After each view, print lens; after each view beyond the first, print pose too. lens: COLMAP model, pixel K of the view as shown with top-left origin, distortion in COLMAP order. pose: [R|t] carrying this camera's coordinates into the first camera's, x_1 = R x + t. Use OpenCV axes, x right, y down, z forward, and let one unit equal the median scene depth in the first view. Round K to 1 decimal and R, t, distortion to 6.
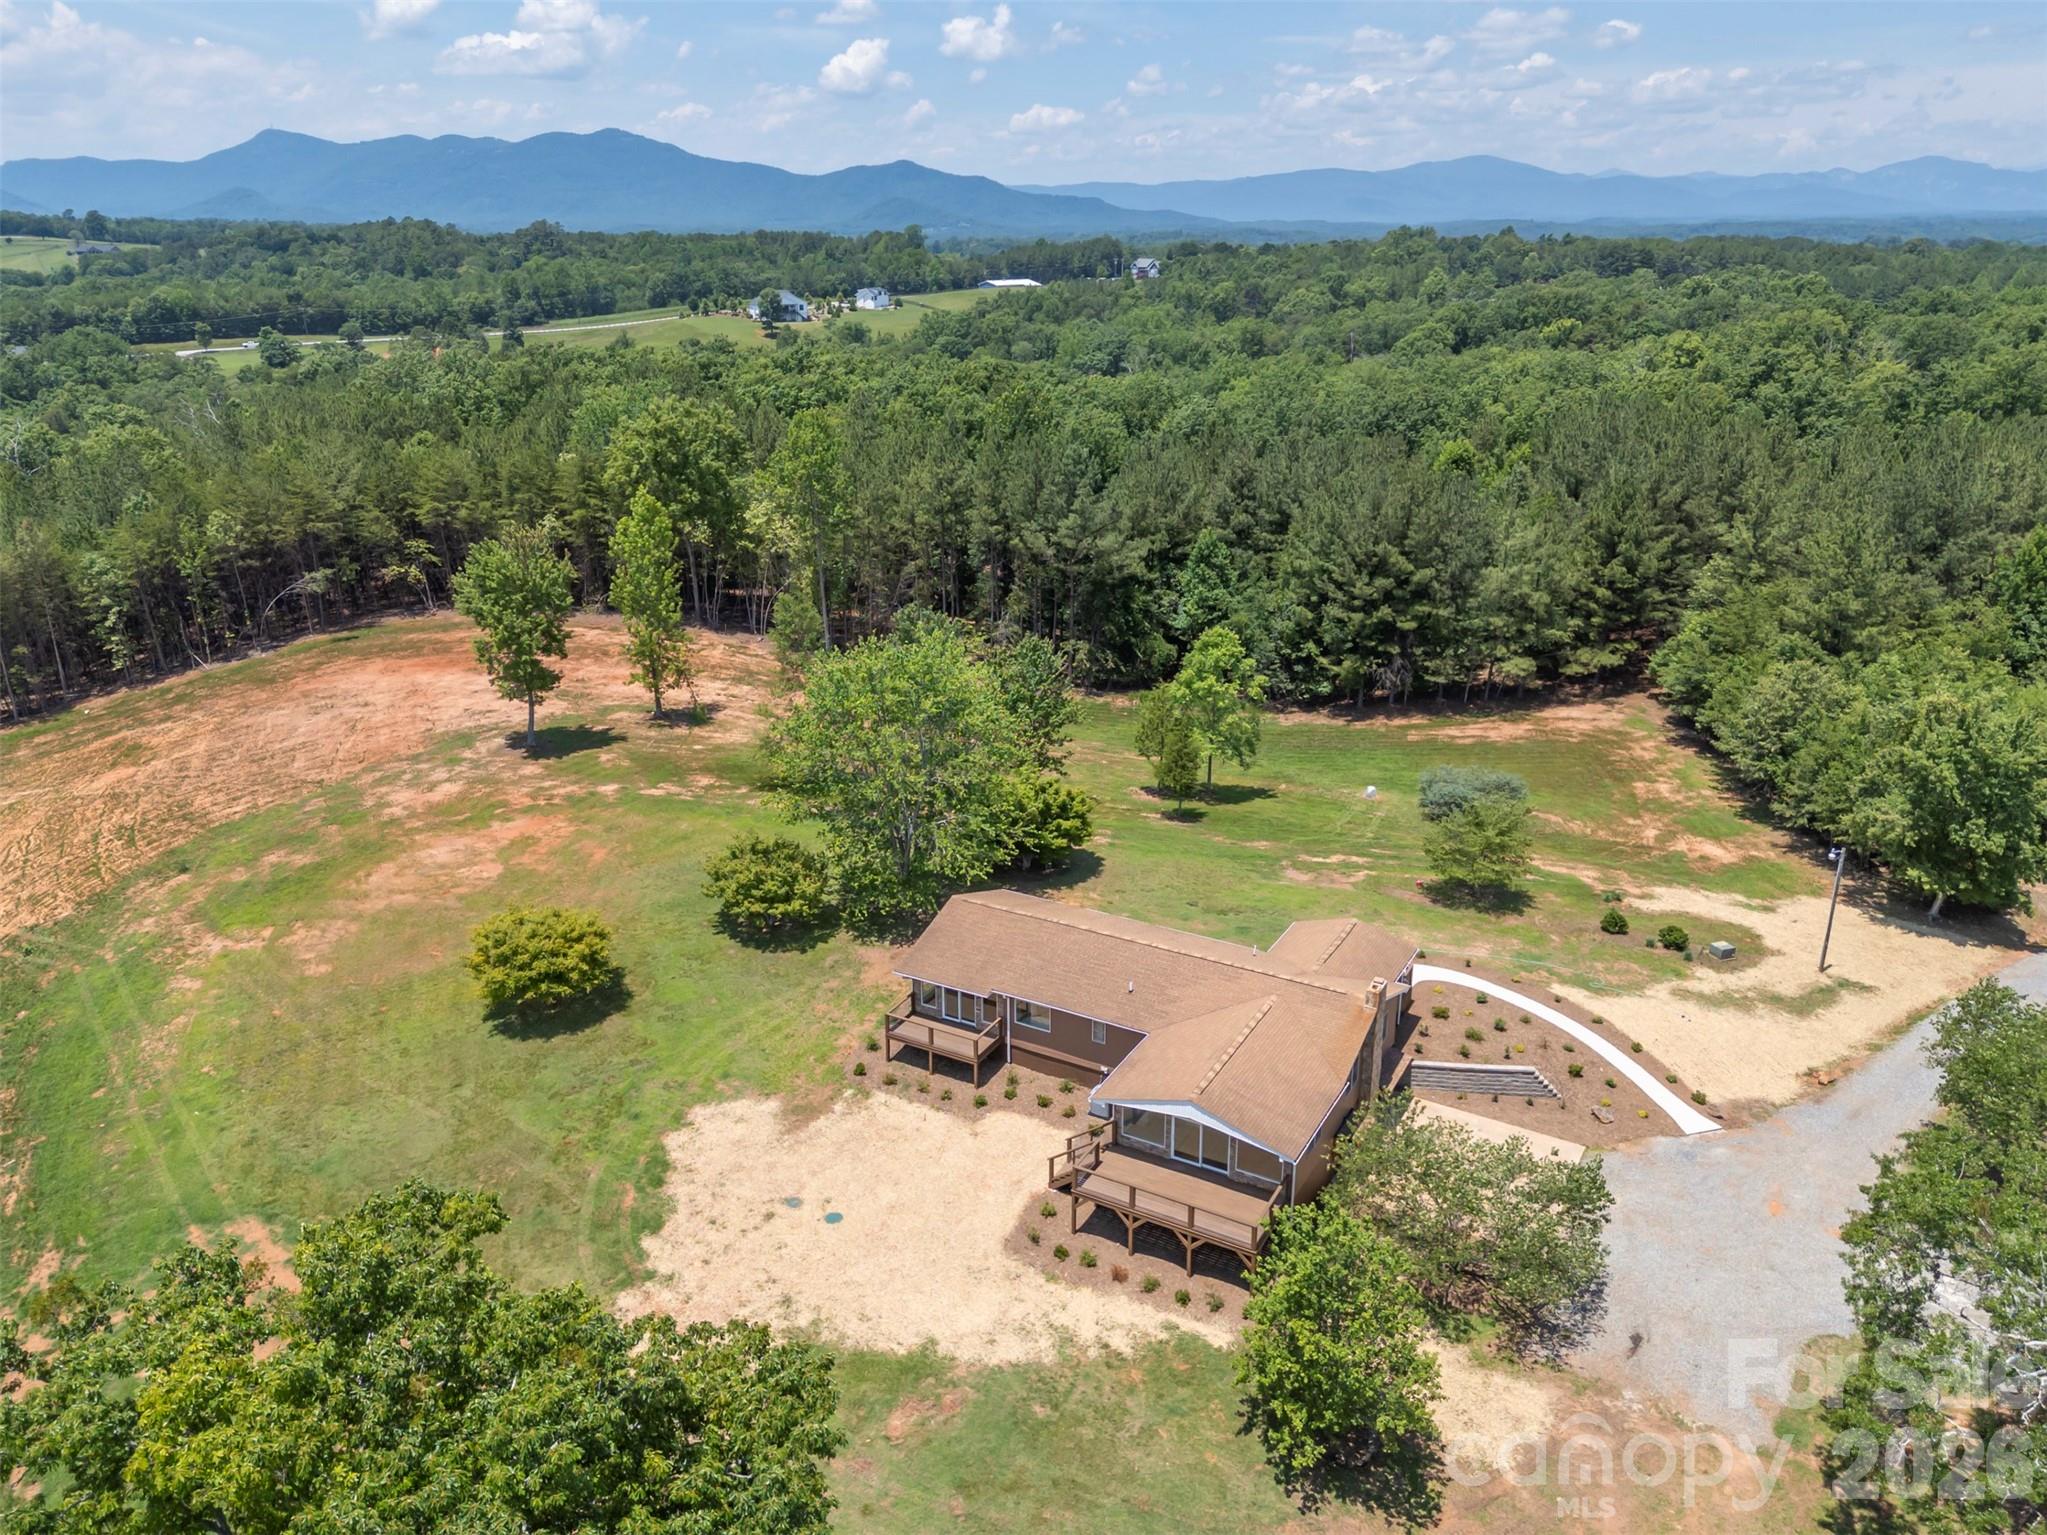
lens RADIAL K [[1504.4, 0, 1023.5], [0, 1504.4, 767.5], [0, 0, 1]] dist [0.065968, -0.035562]
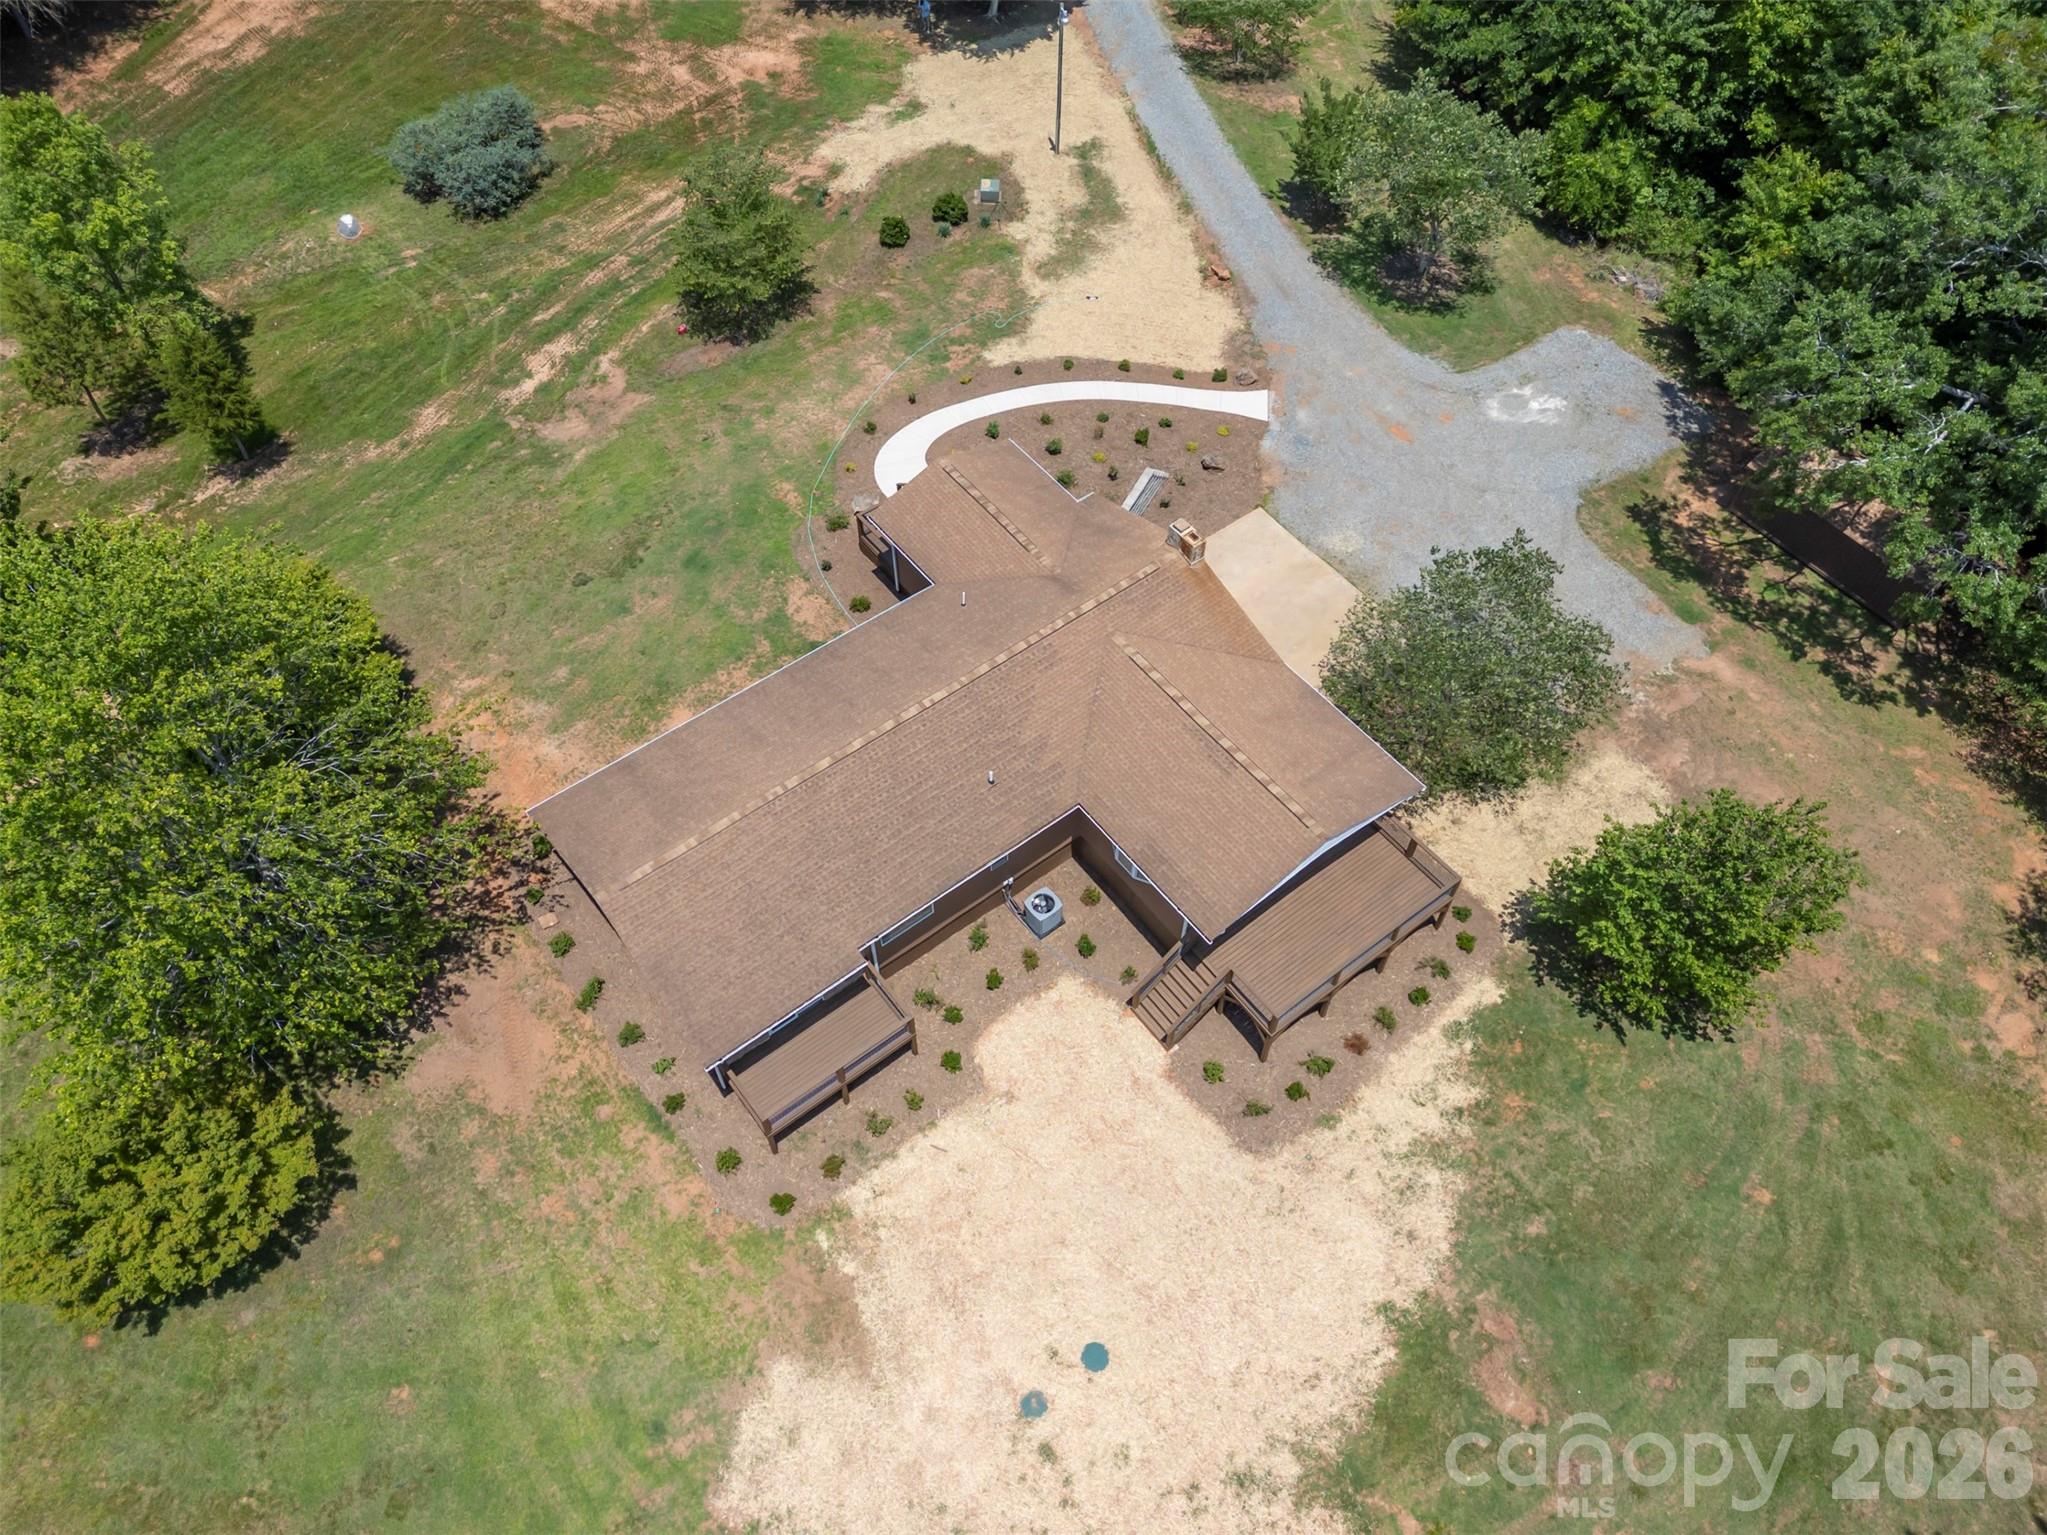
lens RADIAL K [[1504.4, 0, 1023.5], [0, 1504.4, 767.5], [0, 0, 1]] dist [0.065968, -0.035562]
pose [[0.388354, -0.753599, 0.530348, -0.224947], [0.304541, 0.648142, 0.697974, -0.260327], [-0.869733, -0.109548, 0.481210, 0.562016]]
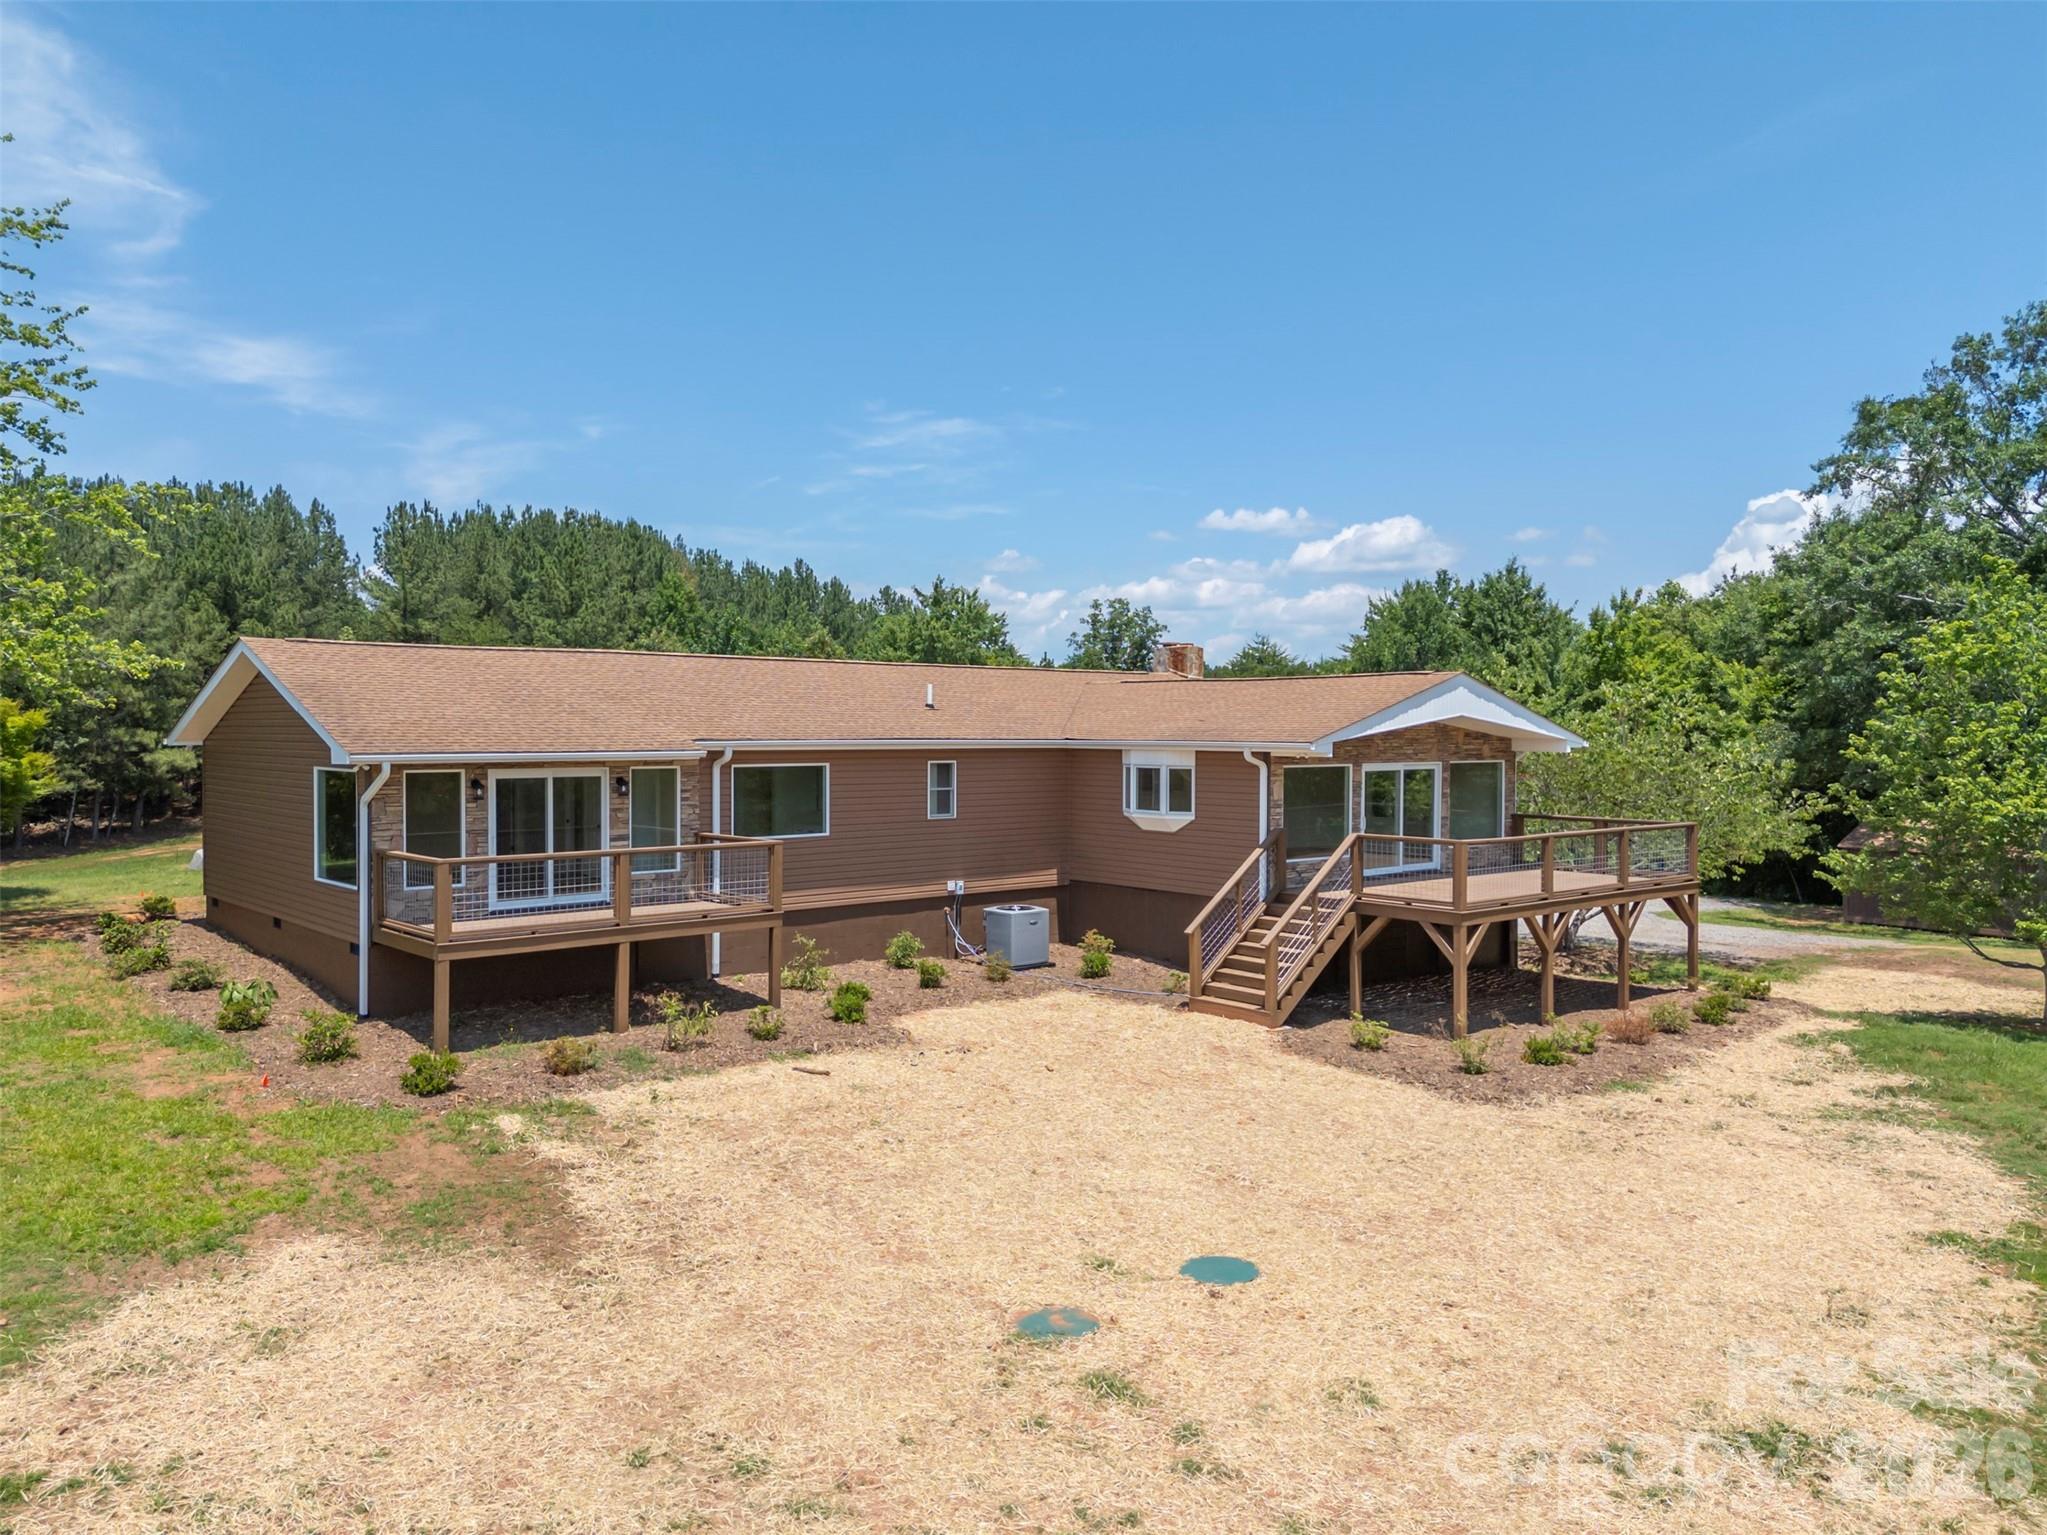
lens RADIAL K [[1502.7, 0, 1023.5], [0, 1502.7, 767.5], [0, 0, 1]] dist [0.037558, -0.002858]
pose [[0.339924, -0.016691, 0.940305, -0.270924], [0.320078, 0.942206, -0.098984, 0.180929], [-0.884309, 0.334618, 0.325621, 0.705303]]
